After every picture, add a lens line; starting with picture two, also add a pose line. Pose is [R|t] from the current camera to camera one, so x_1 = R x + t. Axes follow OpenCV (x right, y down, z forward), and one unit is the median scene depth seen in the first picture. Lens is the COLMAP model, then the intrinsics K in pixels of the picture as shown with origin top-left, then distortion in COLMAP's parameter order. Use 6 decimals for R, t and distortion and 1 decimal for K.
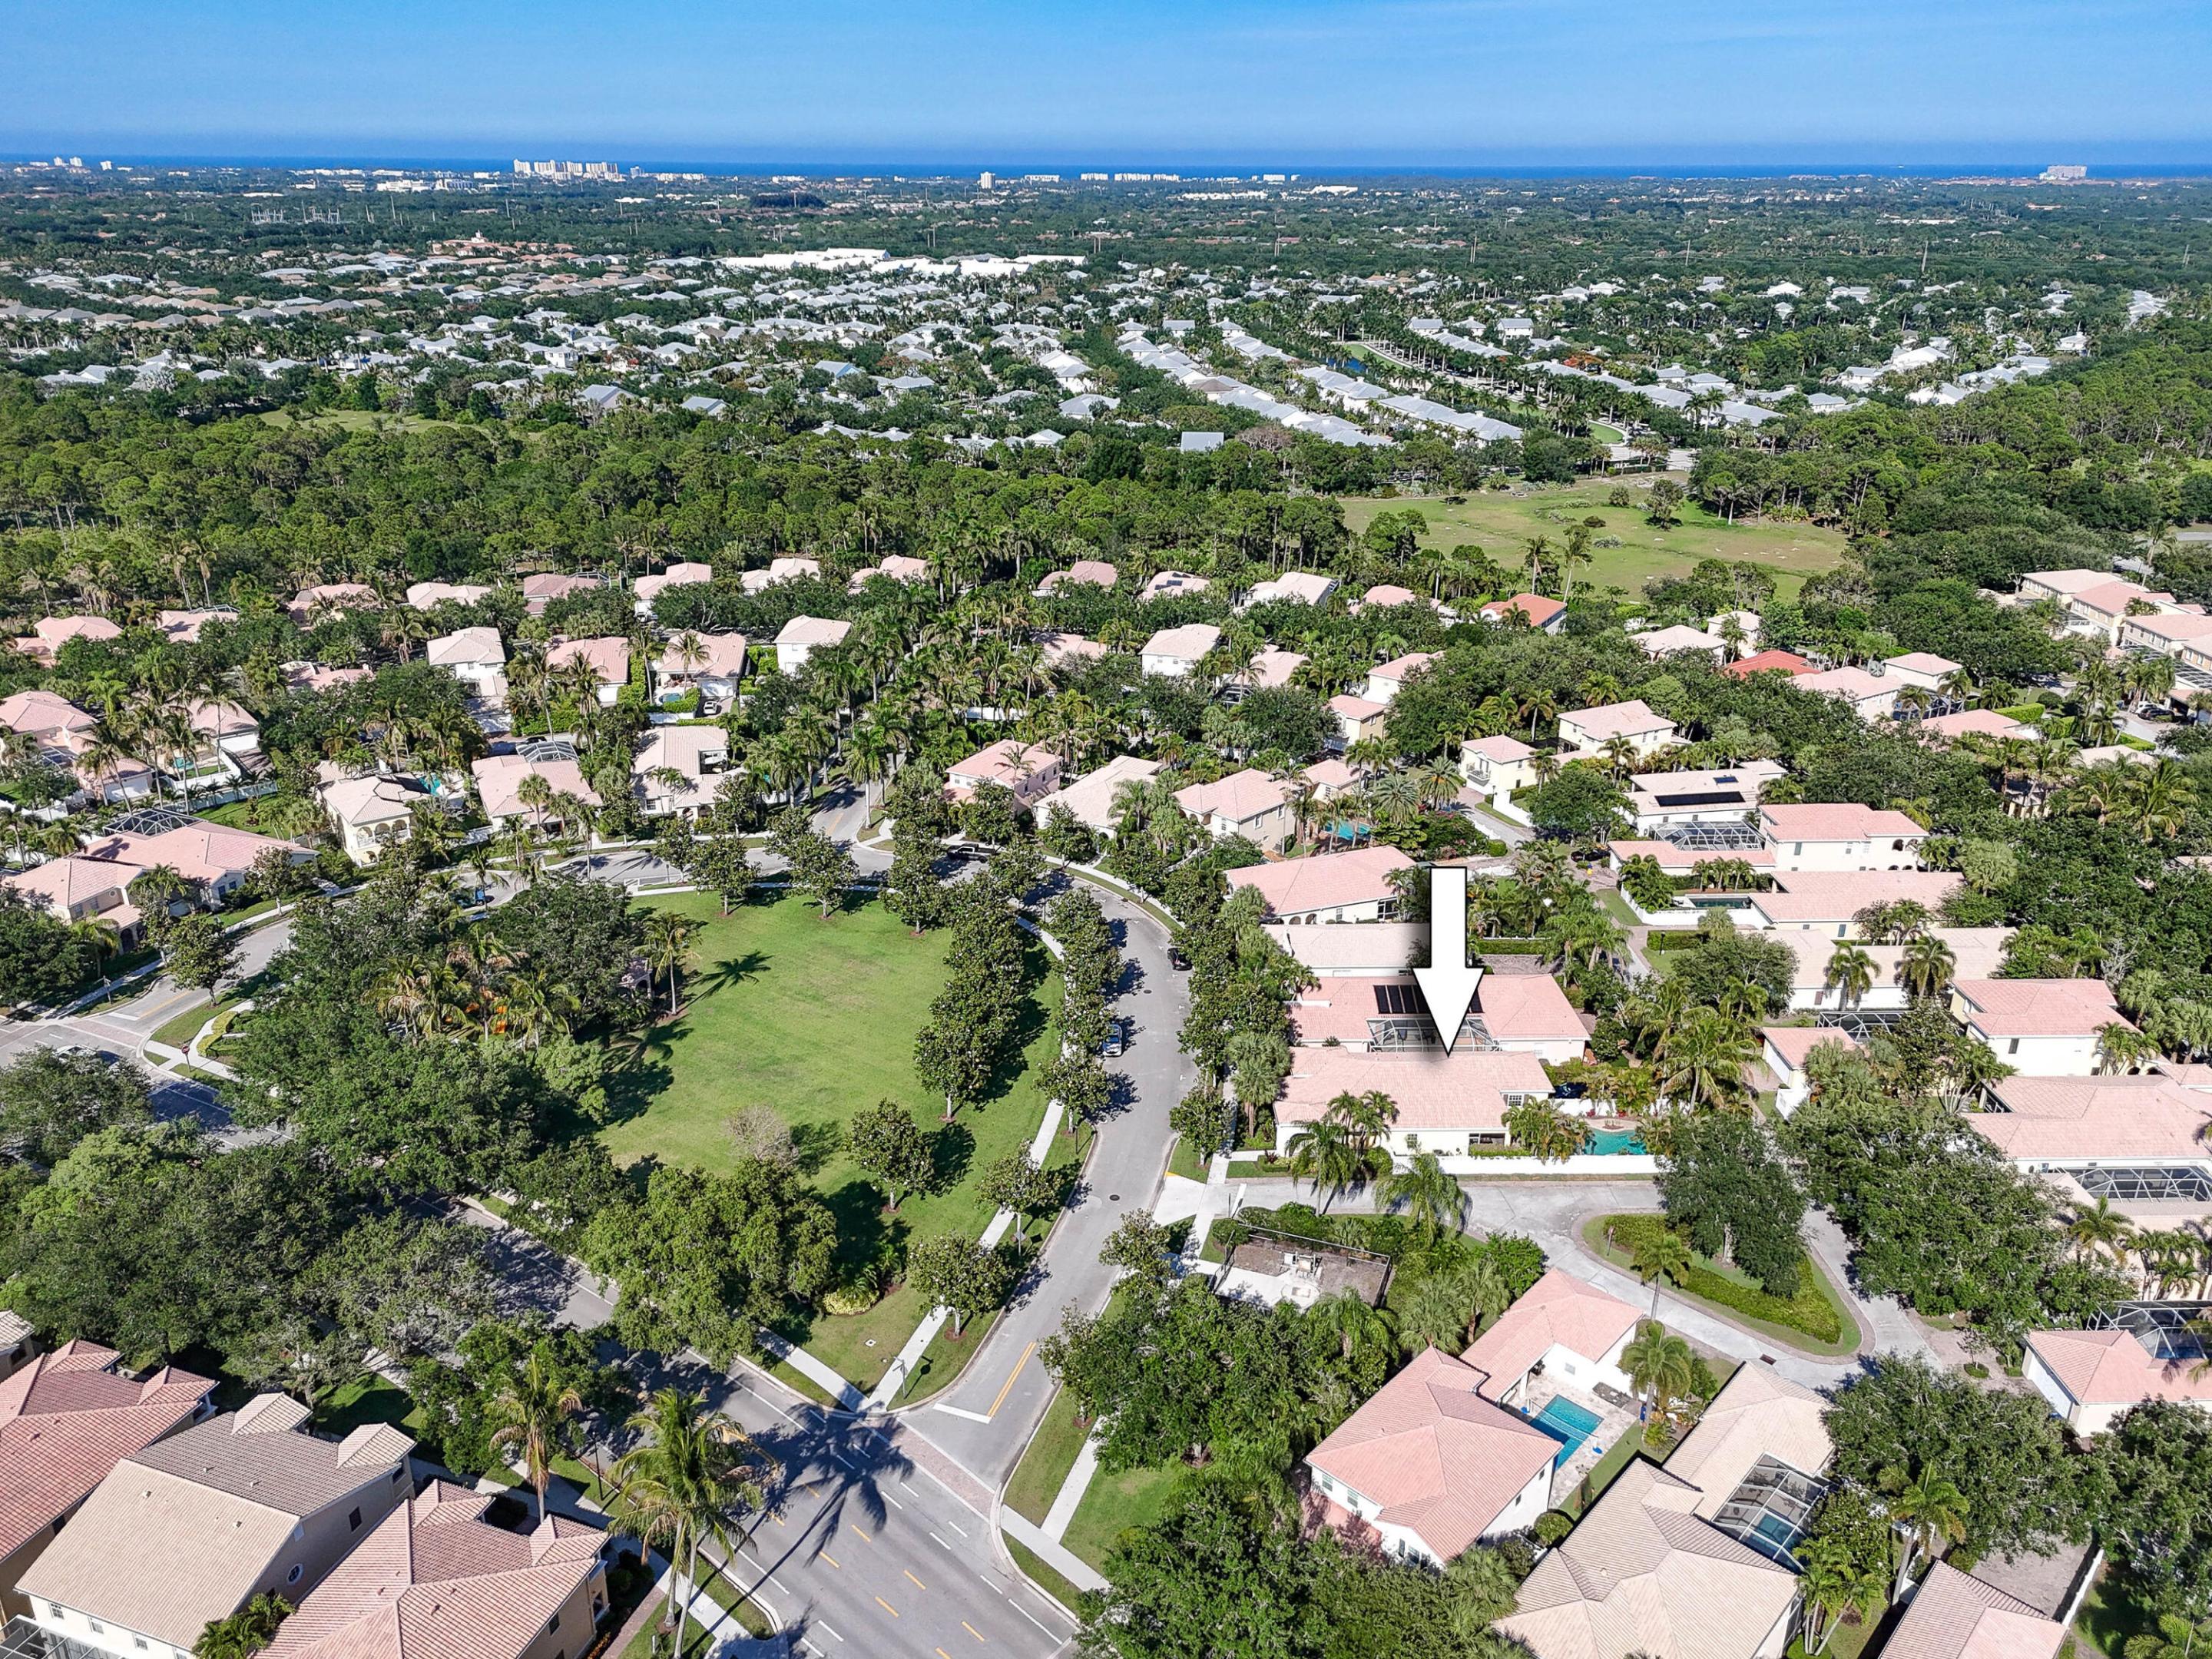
lens RADIAL K [[1611.7, 0, 1106.0], [0, 1611.7, 829.5], [0, 0, 1]] dist [0.084310, -0.077626]
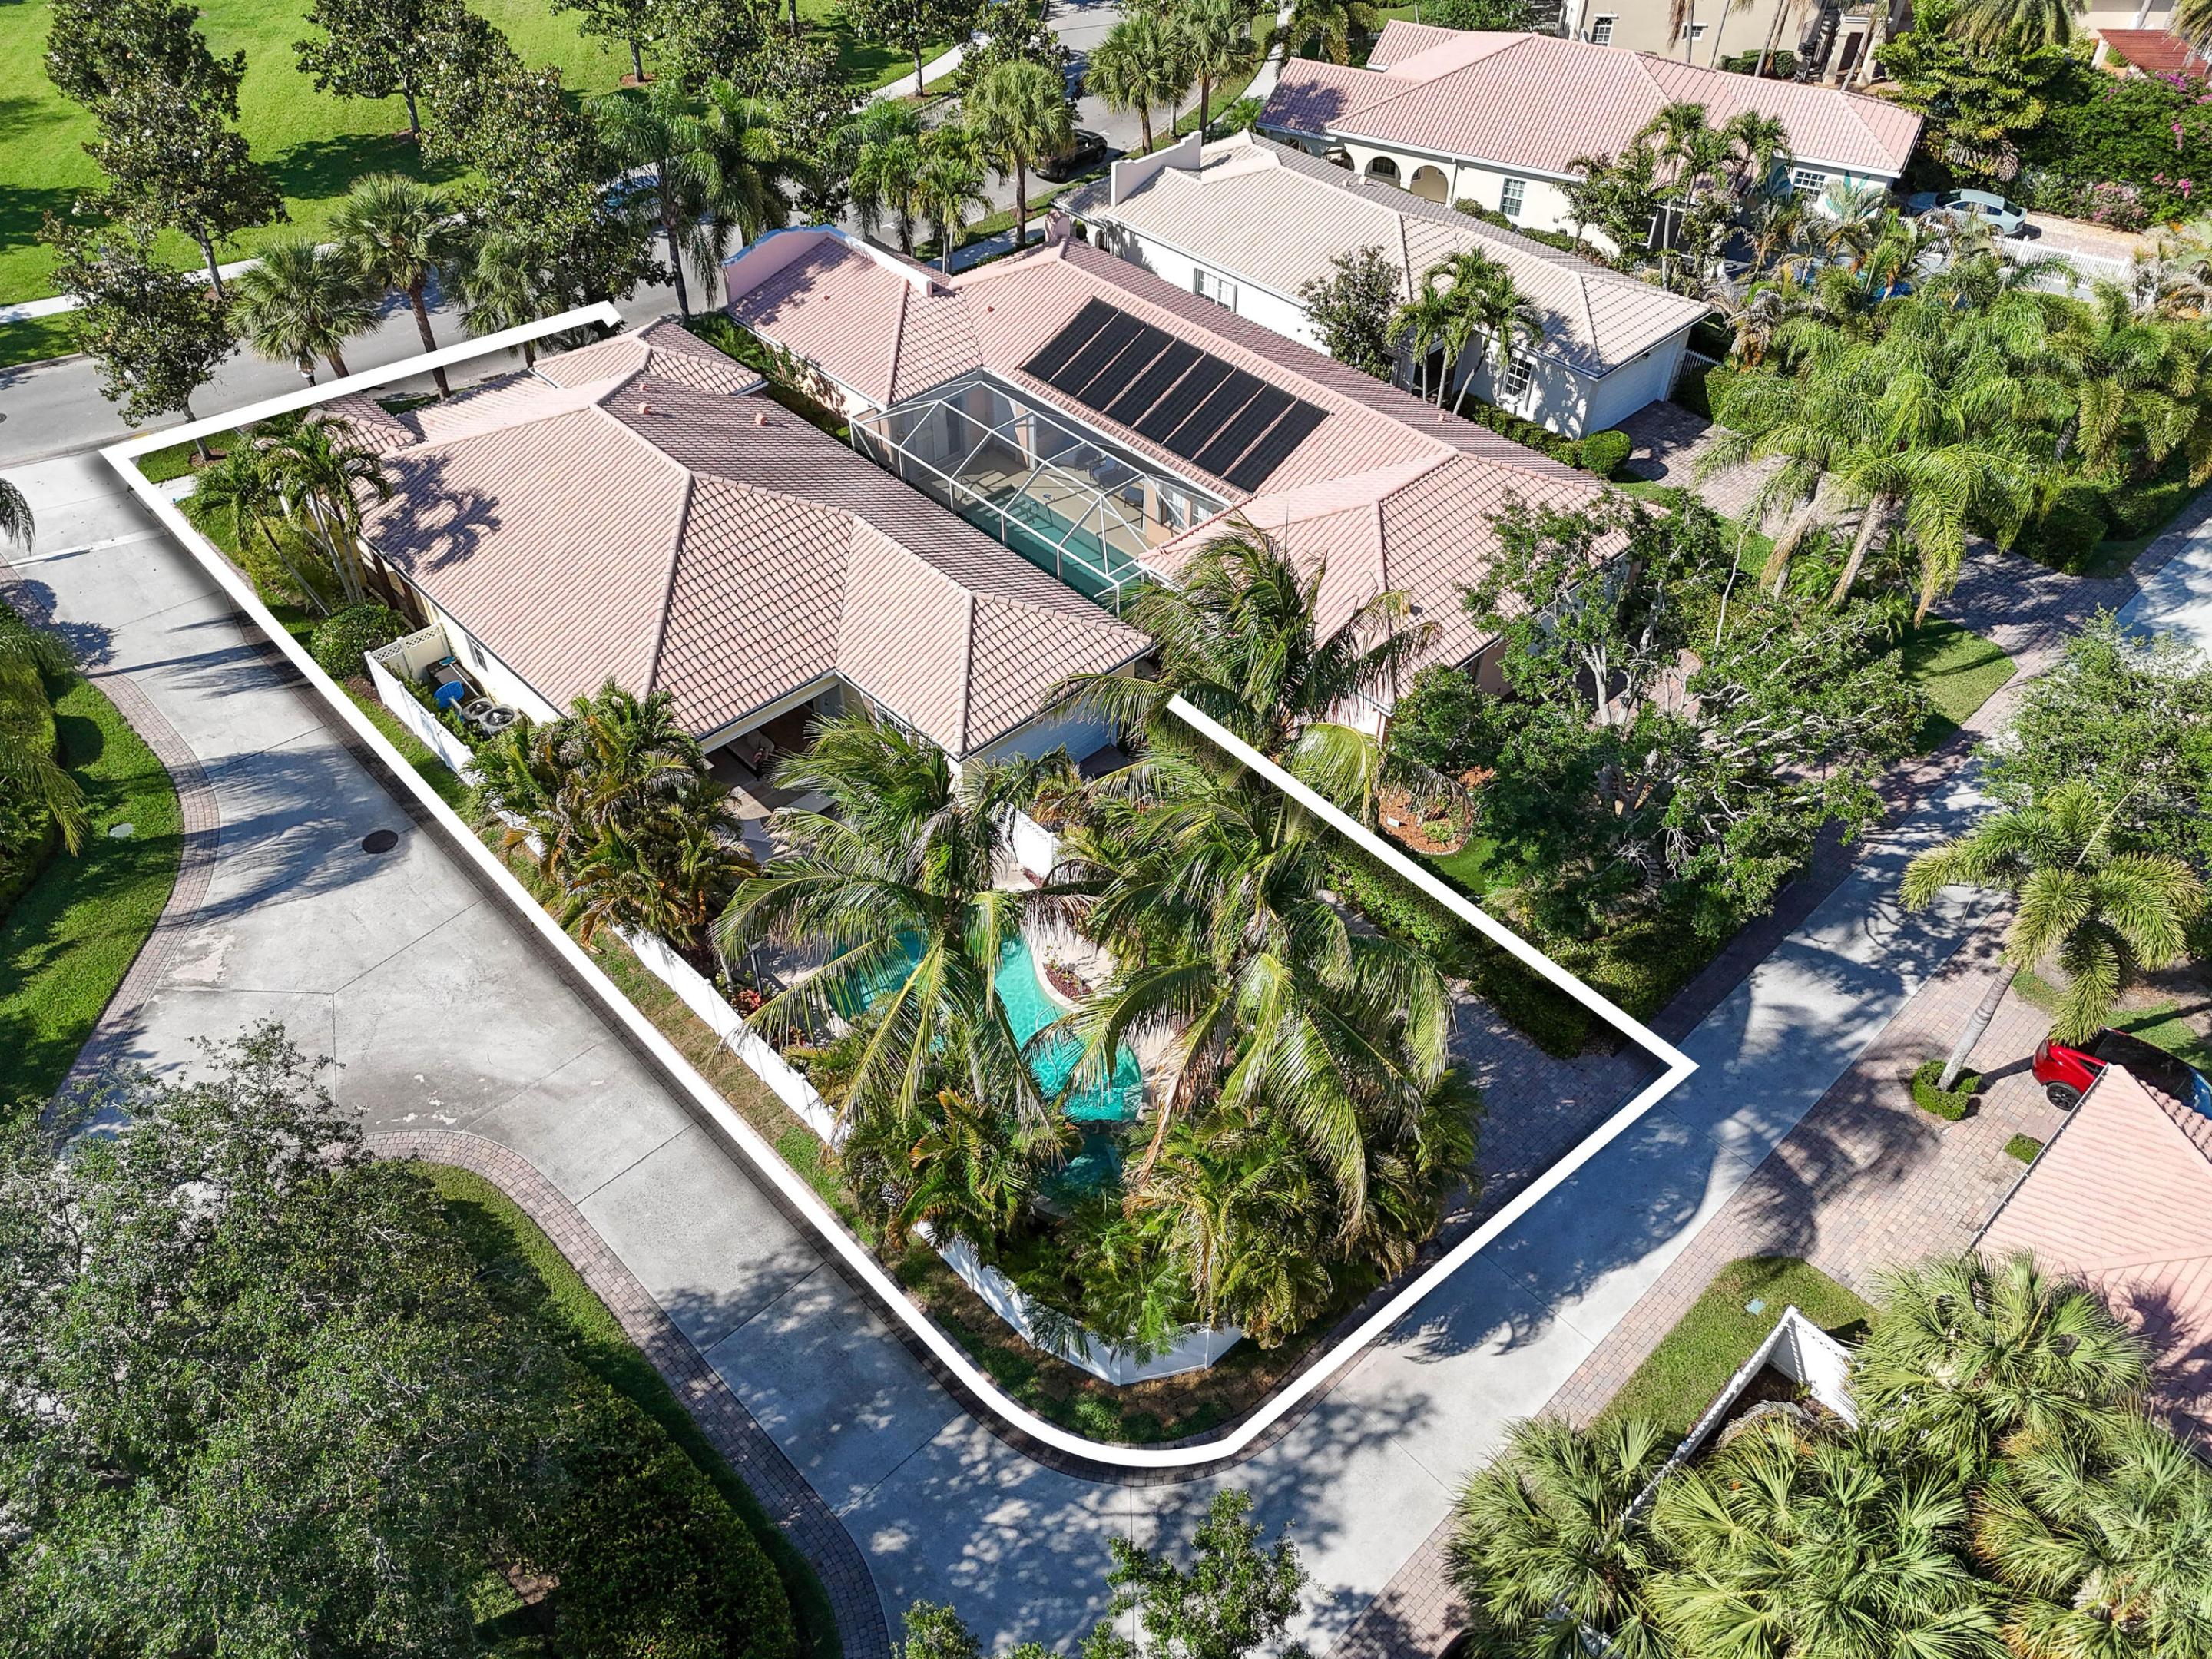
lens RADIAL K [[1611.7, 0, 1106.0], [0, 1611.7, 829.5], [0, 0, 1]] dist [0.084310, -0.077626]
pose [[0.671745, 0.518660, -0.528915, 0.250543], [-0.290411, 0.841222, 0.456079, 0.022113], [0.681484, -0.152766, 0.715711, 0.464525]]
